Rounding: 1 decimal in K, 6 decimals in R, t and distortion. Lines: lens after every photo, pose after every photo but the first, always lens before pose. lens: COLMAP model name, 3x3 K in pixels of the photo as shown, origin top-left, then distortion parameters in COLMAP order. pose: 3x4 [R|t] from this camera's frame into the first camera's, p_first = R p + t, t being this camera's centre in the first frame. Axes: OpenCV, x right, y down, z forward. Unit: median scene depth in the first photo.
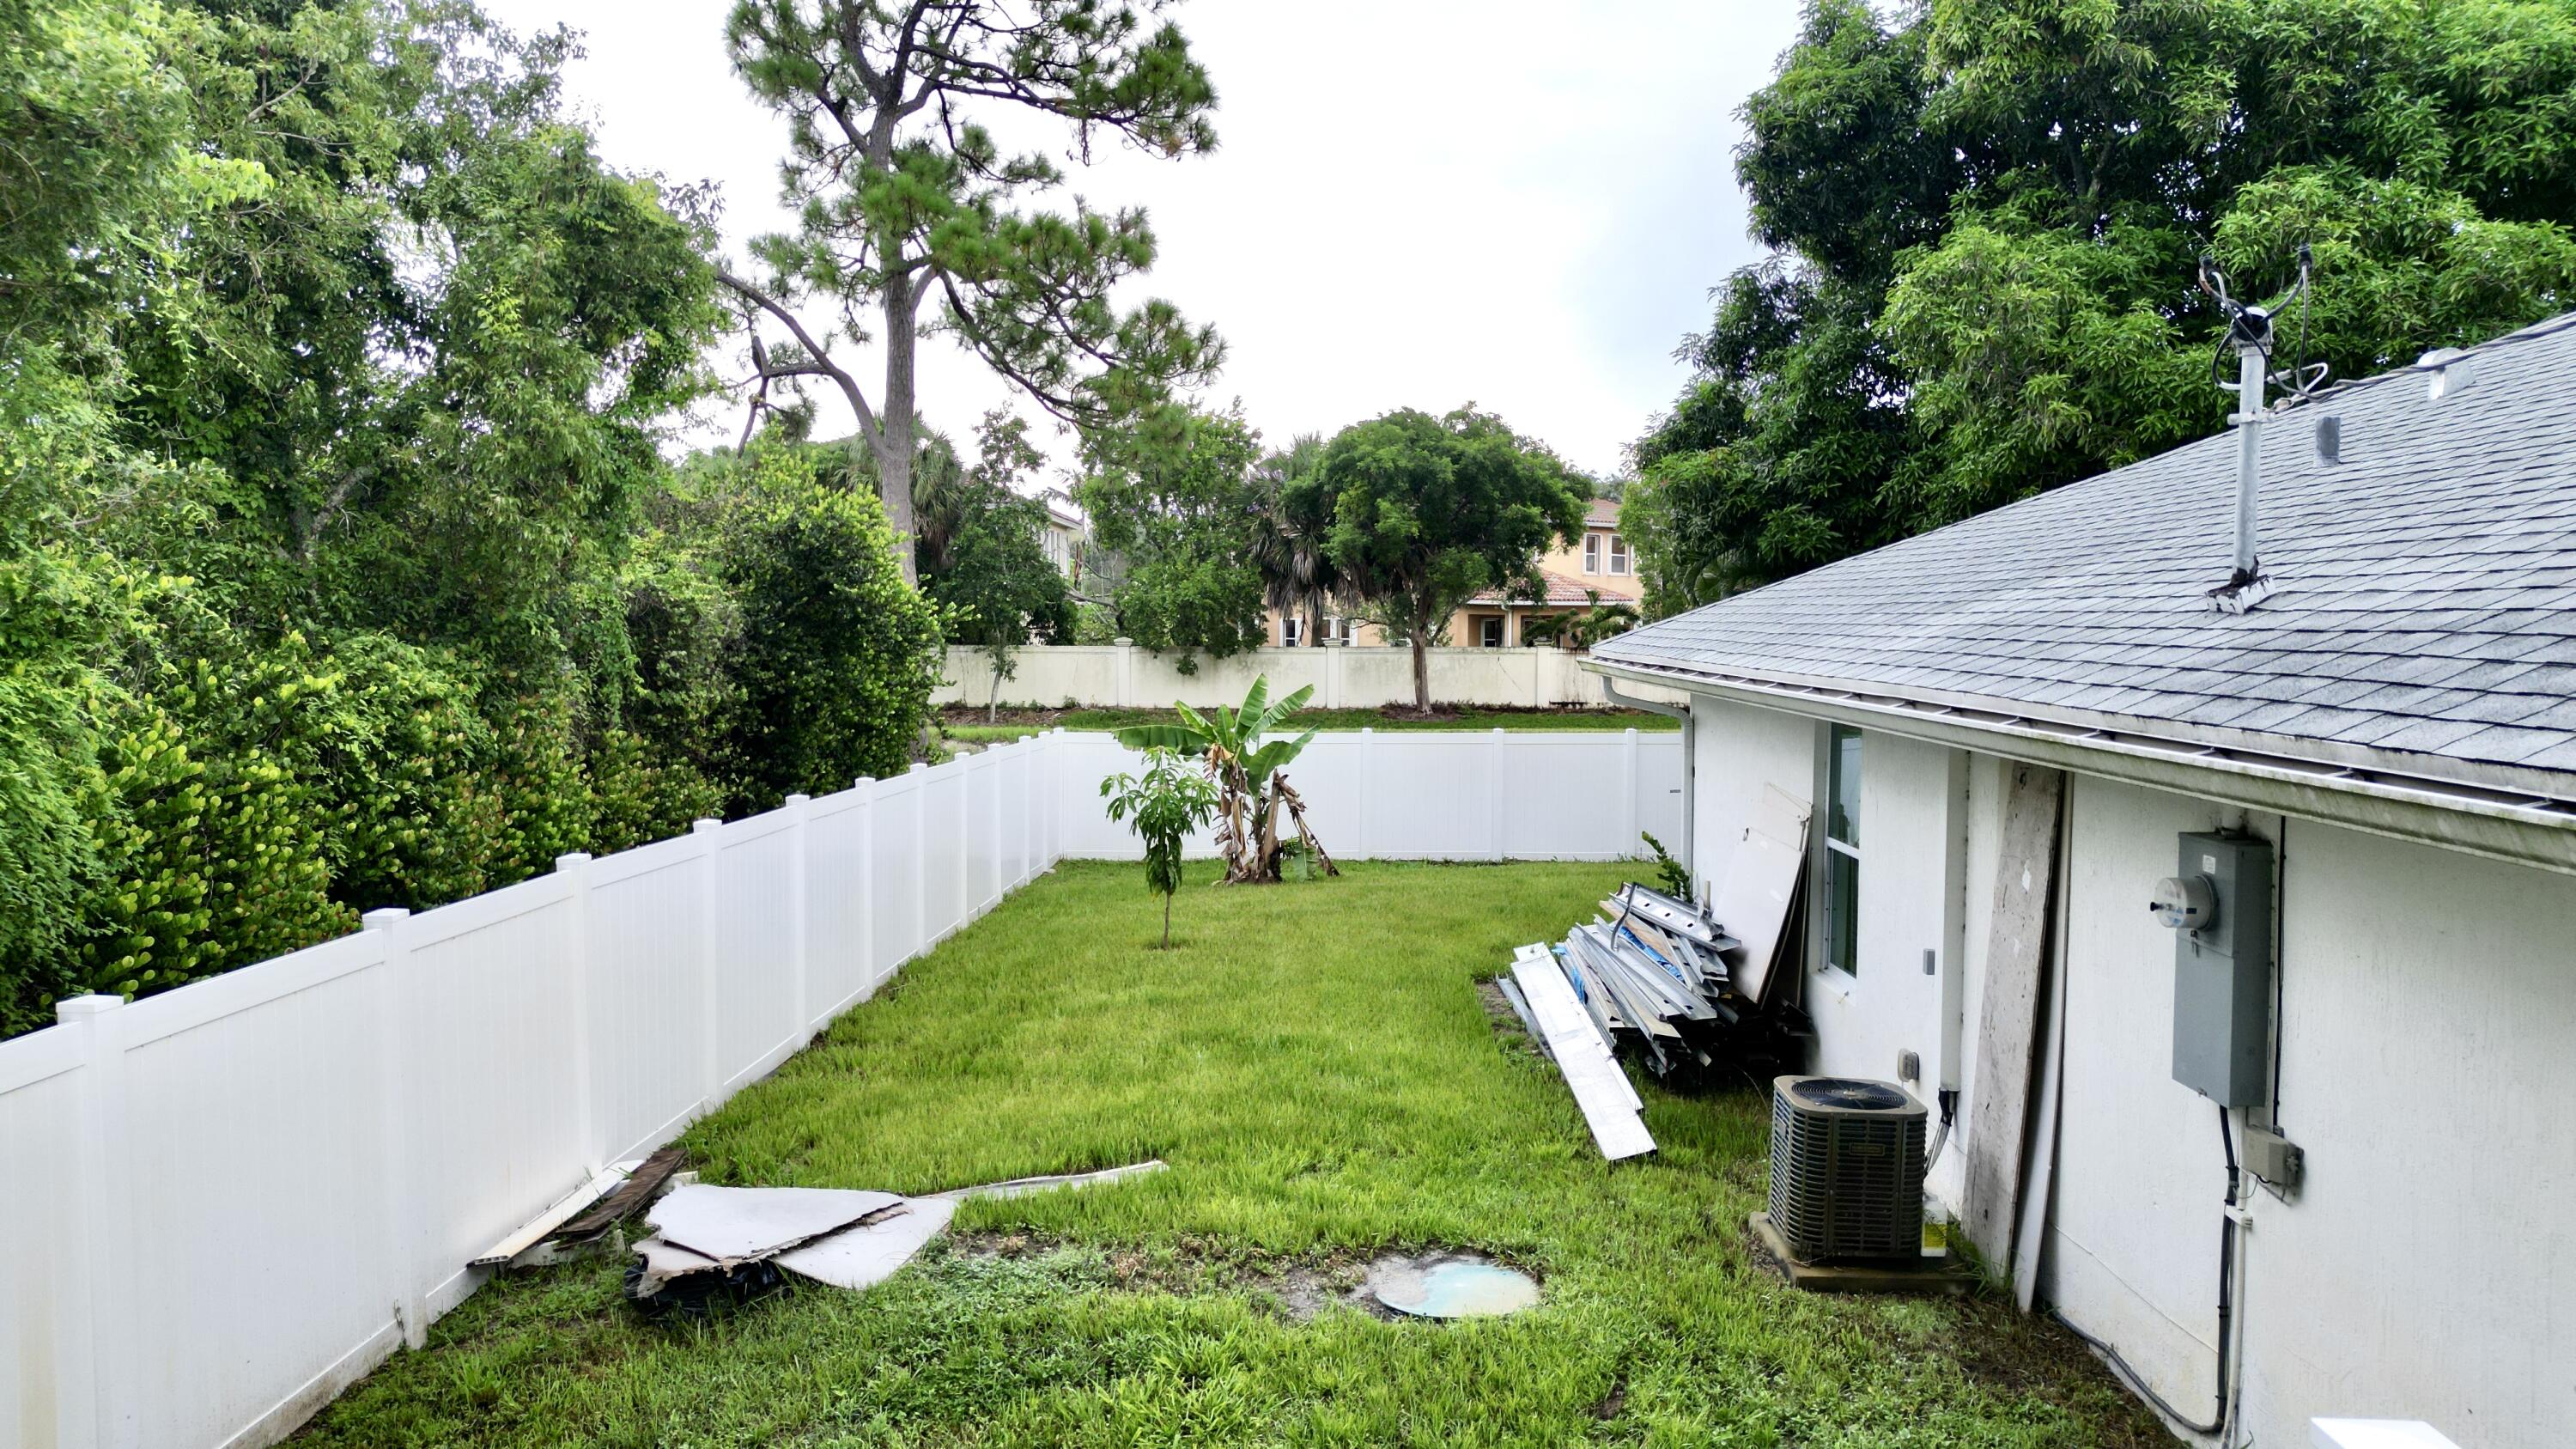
lens RADIAL K [[1788.8, 0, 1307.0], [0, 1788.8, 738.9], [0, 0, 1]] dist [0.066560, -0.066694]
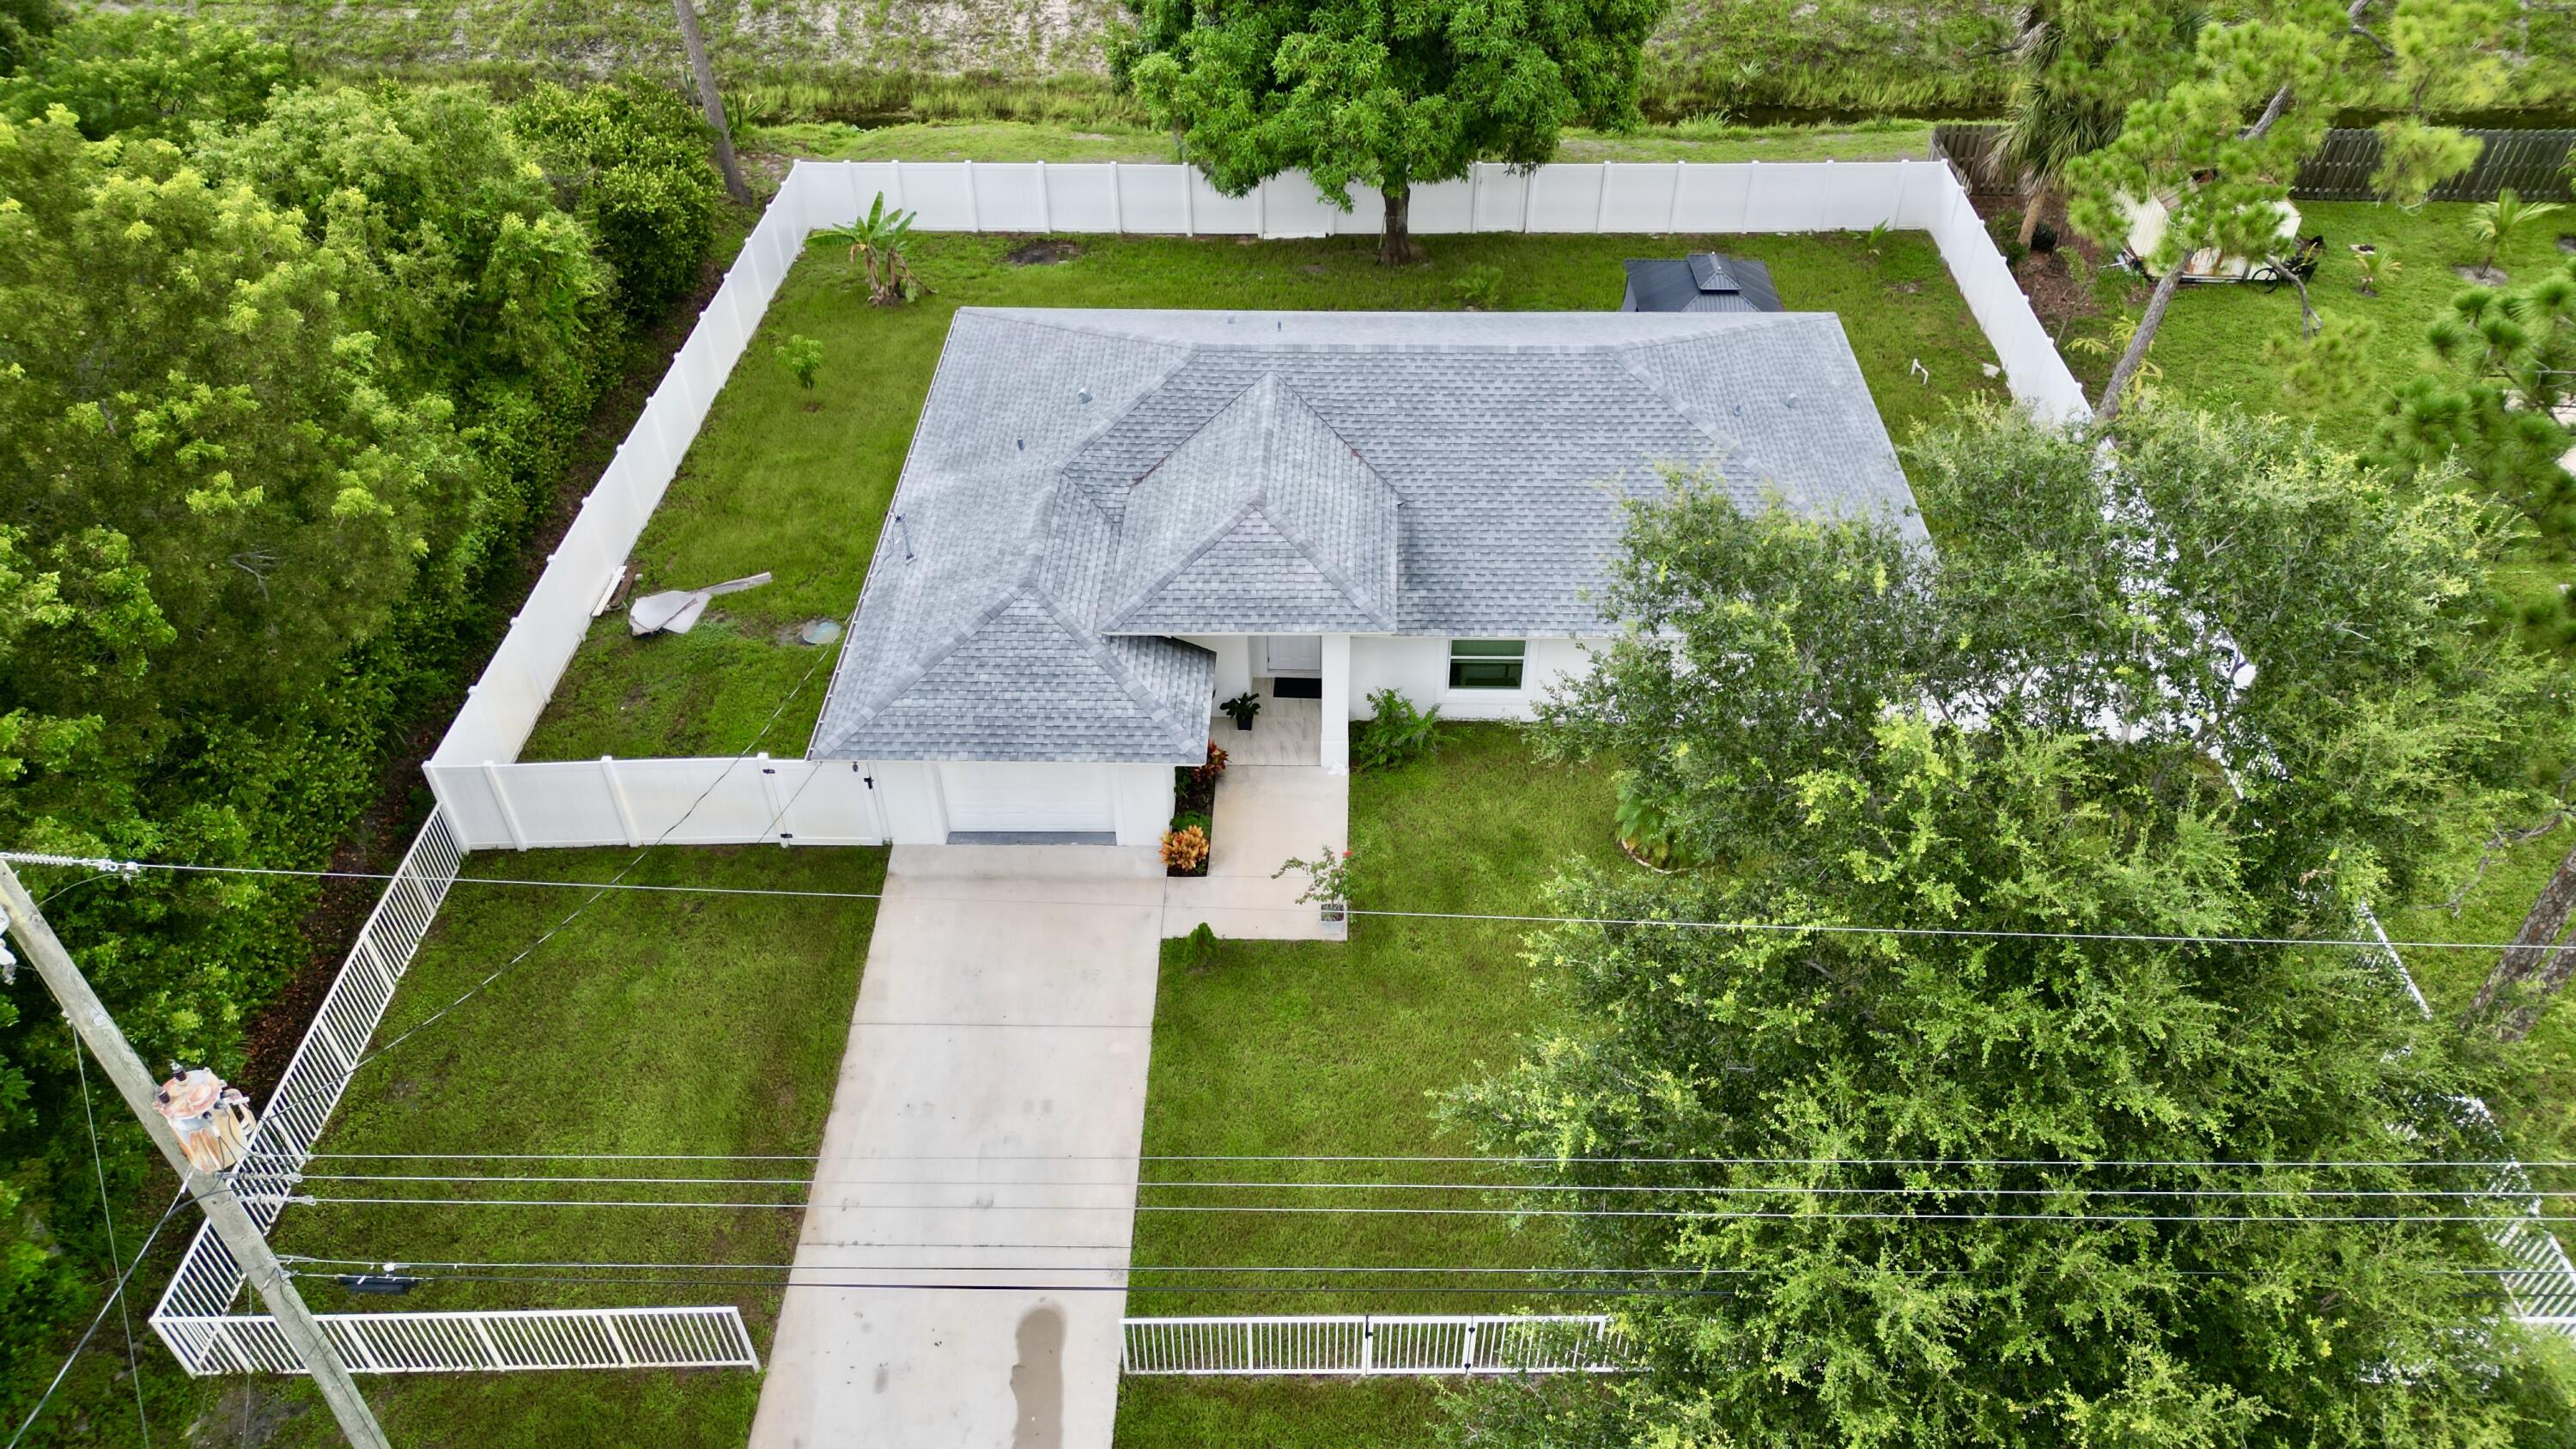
lens RADIAL K [[1788.8, 0, 1282.8], [0, 1788.8, 714.6], [0, 0, 1]] dist [0.066560, -0.066694]
pose [[0.999823, 0.004225, -0.018331, 0.199537], [0.007632, 0.799557, 0.600542, -0.332828], [0.017194, -0.600576, 0.799383, -0.400995]]
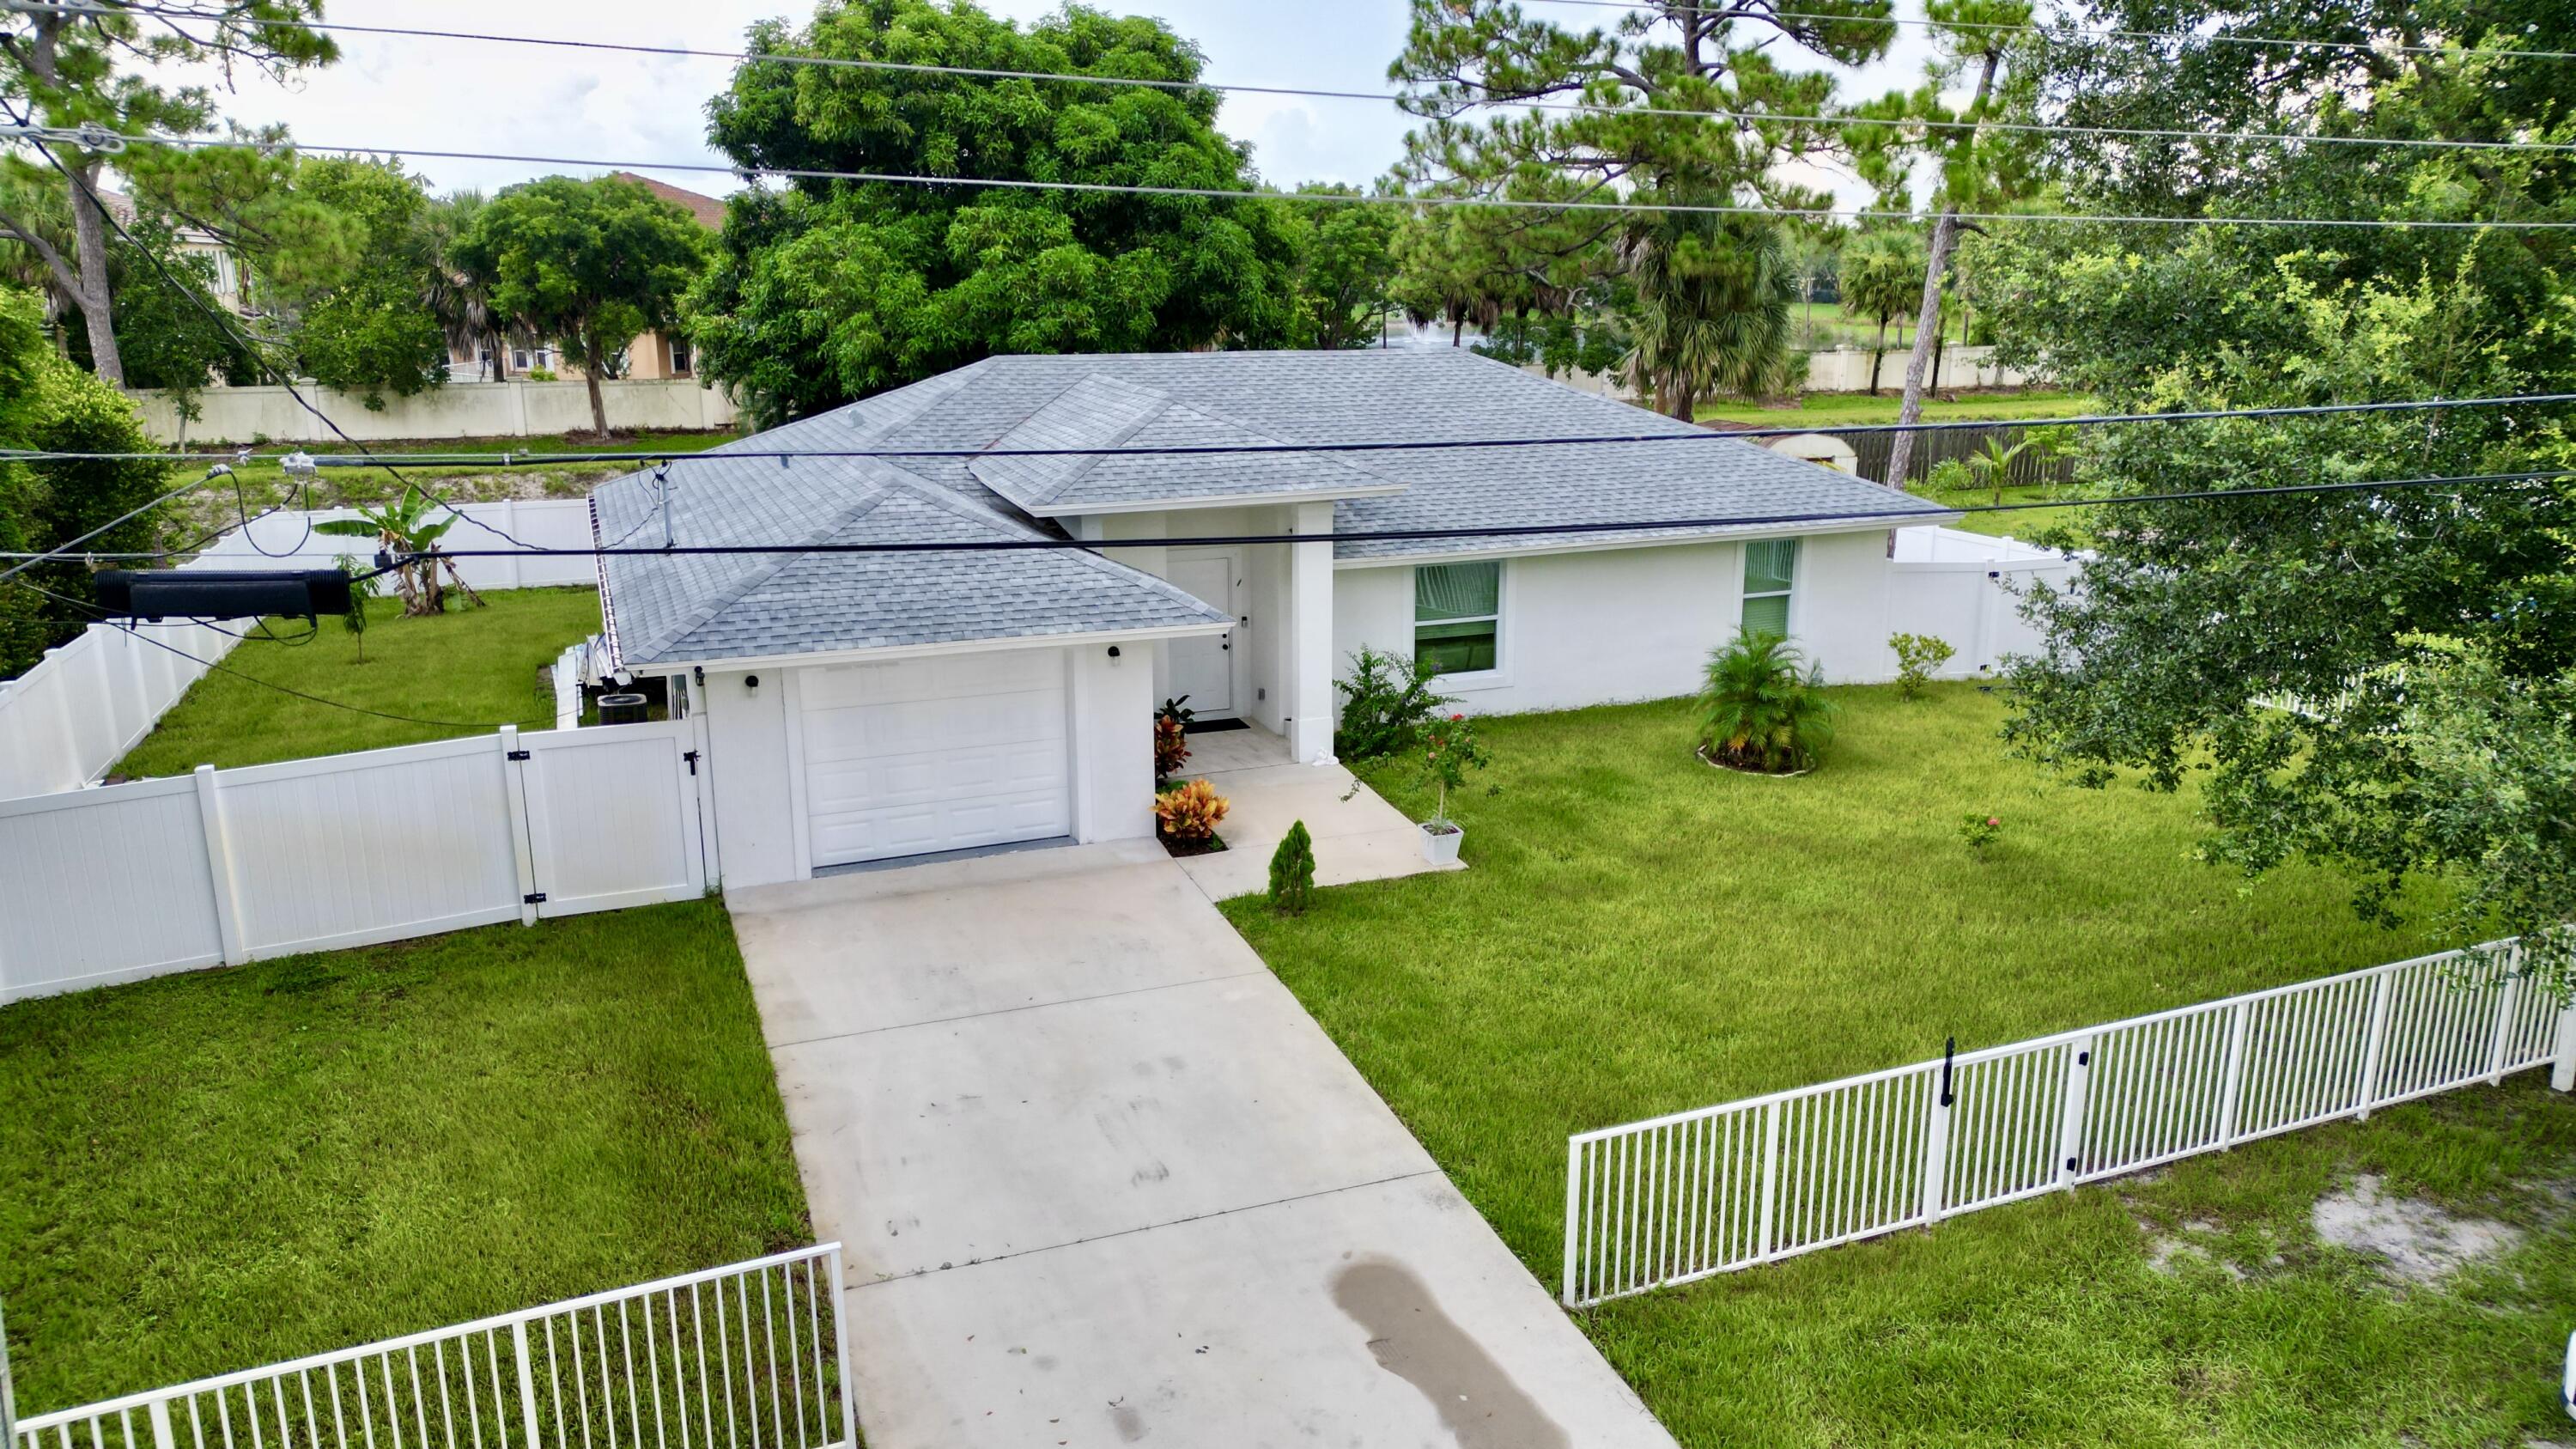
lens RADIAL K [[1788.8, 0, 1289.0], [0, 1788.8, 720.3], [0, 0, 1]] dist [0.066560, -0.066694]
pose [[0.927402, -0.097376, 0.361168, 0.039104], [0.030239, 0.981879, 0.187080, -0.044361], [-0.372841, -0.162577, 0.913542, -0.325905]]
